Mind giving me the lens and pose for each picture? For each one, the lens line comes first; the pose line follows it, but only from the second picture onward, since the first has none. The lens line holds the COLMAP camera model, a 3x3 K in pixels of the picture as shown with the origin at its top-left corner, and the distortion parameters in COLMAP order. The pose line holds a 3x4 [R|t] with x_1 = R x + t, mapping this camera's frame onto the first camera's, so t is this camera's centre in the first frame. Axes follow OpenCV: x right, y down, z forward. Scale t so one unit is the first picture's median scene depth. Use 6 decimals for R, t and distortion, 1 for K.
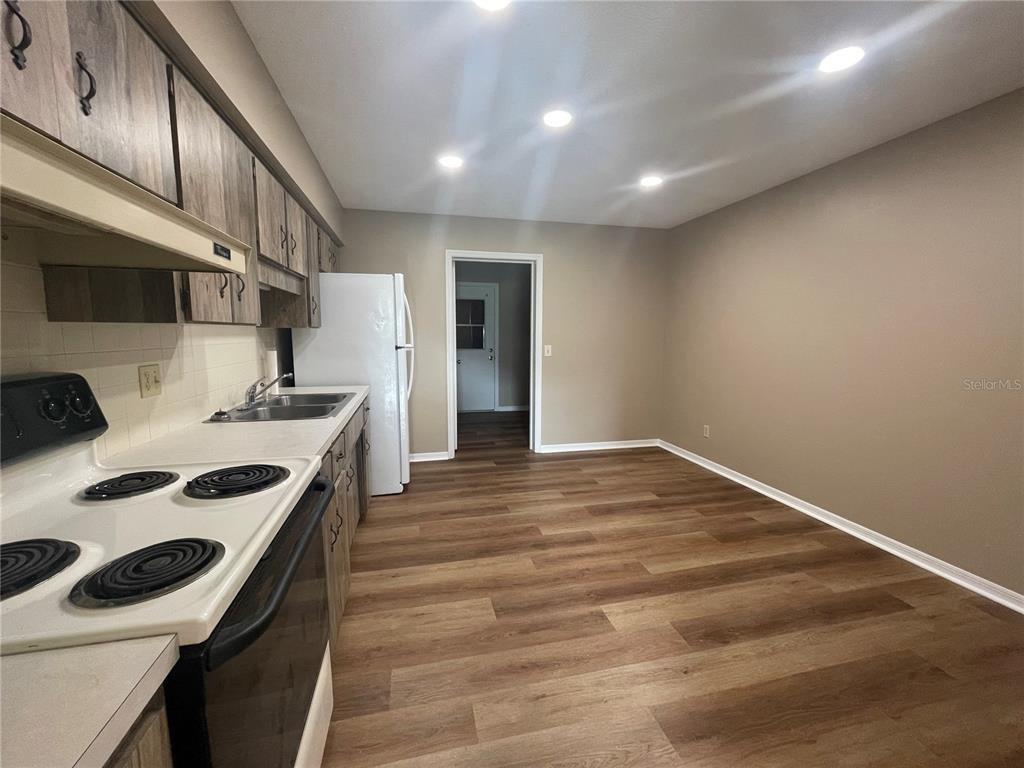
lens RADIAL K [[411.4, 0, 510.0], [0, 411.4, 381.5], [0, 0, 1]] dist [0.002130, 0.000261]
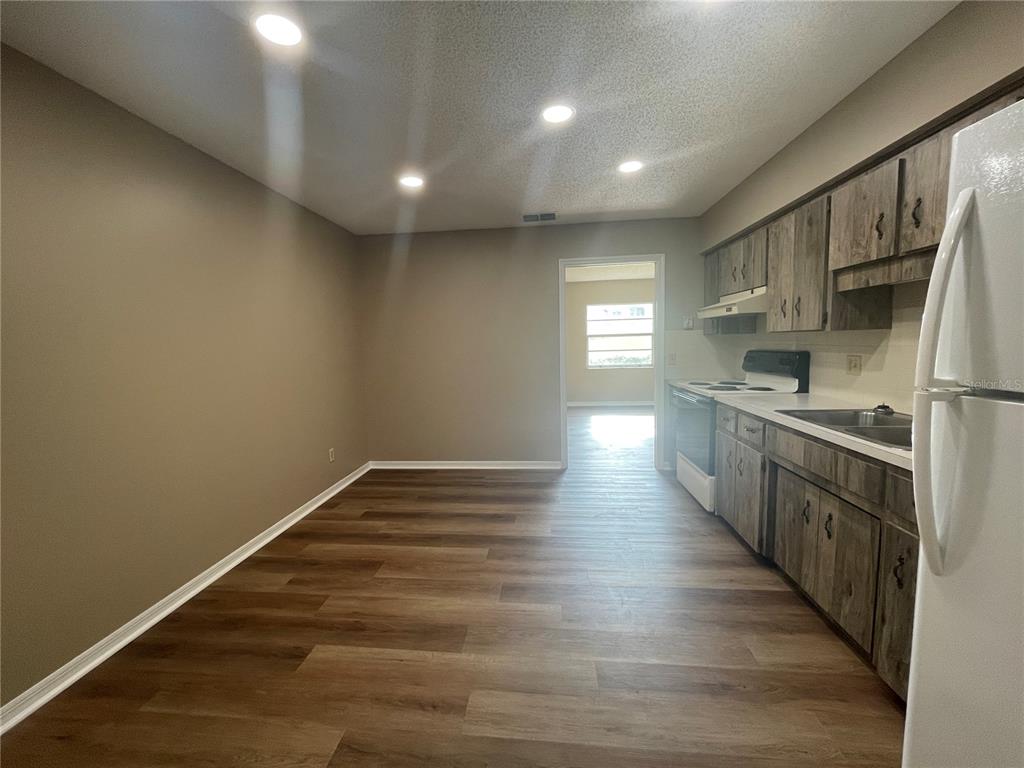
lens RADIAL K [[411.4, 0, 508.7], [0, 411.4, 383.8], [0, 0, 1]] dist [0.002130, 0.000261]
pose [[-0.946146, -0.013050, 0.323478, -0.063563], [0.059995, 0.974812, 0.214805, -0.180971], [-0.318133, 0.222644, -0.921532, 1.475185]]
